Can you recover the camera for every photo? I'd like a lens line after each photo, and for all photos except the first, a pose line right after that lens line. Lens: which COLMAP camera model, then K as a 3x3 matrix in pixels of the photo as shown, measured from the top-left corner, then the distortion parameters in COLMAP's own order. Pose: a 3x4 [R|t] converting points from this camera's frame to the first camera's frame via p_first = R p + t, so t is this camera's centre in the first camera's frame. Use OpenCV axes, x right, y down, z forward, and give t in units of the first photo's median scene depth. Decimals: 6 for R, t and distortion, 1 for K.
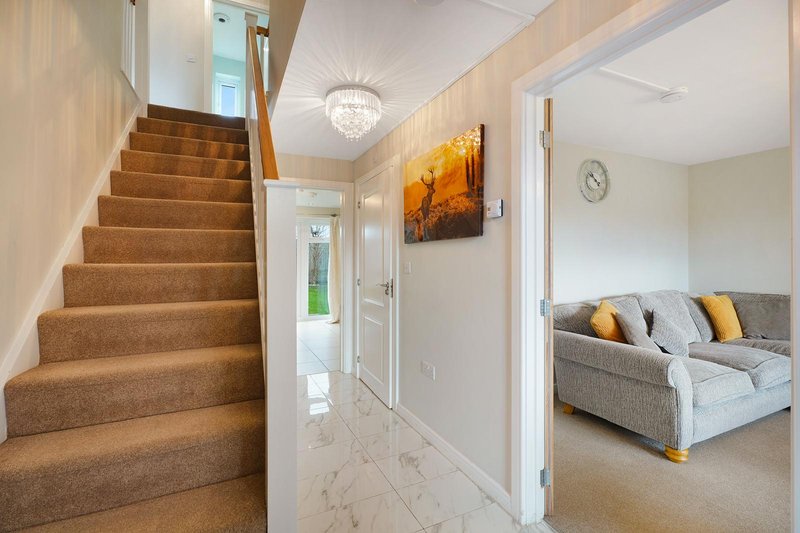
lens RADIAL K [[352.5, 0, 397.9], [0, 352.5, 261.5], [0, 0, 1]] dist [0.001395, 0.000209]
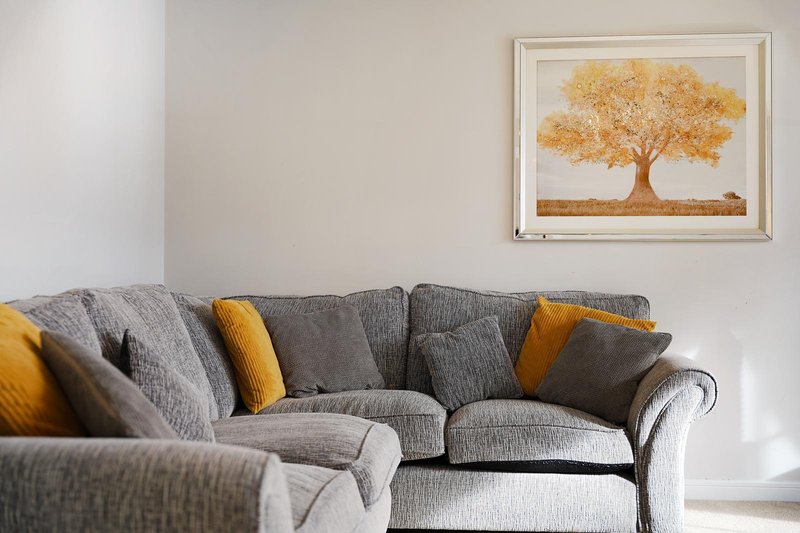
lens RADIAL K [[880.0, 0, 399.1], [0, 880.0, 263.9], [0, 0, 1]] dist [-0.007914, 0.000000]
pose [[0.518442, 0.026834, 0.854691, 0.161340], [0.000064, 0.999506, -0.031420, 0.093567], [-0.855113, 0.016344, 0.518185, 0.354708]]
